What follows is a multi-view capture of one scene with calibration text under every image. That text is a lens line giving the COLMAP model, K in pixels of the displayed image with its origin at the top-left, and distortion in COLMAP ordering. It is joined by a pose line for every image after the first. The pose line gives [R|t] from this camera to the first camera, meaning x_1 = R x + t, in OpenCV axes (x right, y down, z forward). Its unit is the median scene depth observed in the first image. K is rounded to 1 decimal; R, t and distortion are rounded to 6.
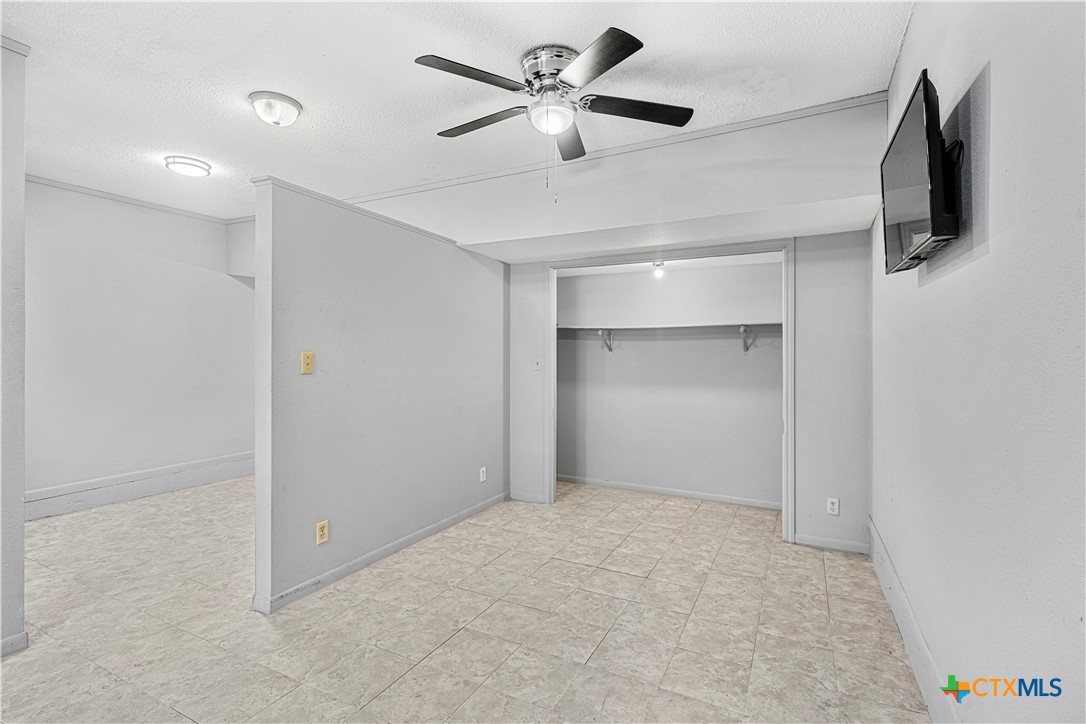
lens RADIAL K [[498.8, 0, 542.2], [0, 498.8, 341.7], [0, 0, 1]] dist [0.001169, -0.000169]
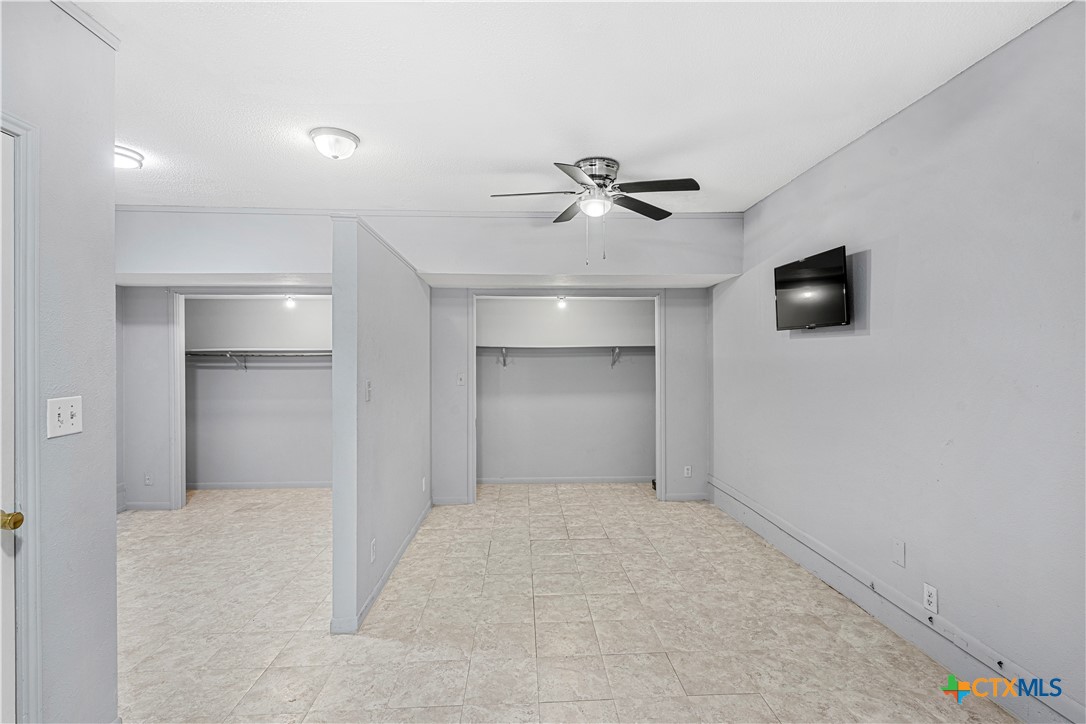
lens RADIAL K [[494.5, 0, 547.9], [0, 494.5, 336.1], [0, 0, 1]] dist [-0.000331, -0.001147]
pose [[0.866939, 0.015334, 0.498179, -0.544442], [-0.005654, 0.999765, -0.020933, -0.041810], [-0.498382, 0.015331, 0.866822, -0.080469]]
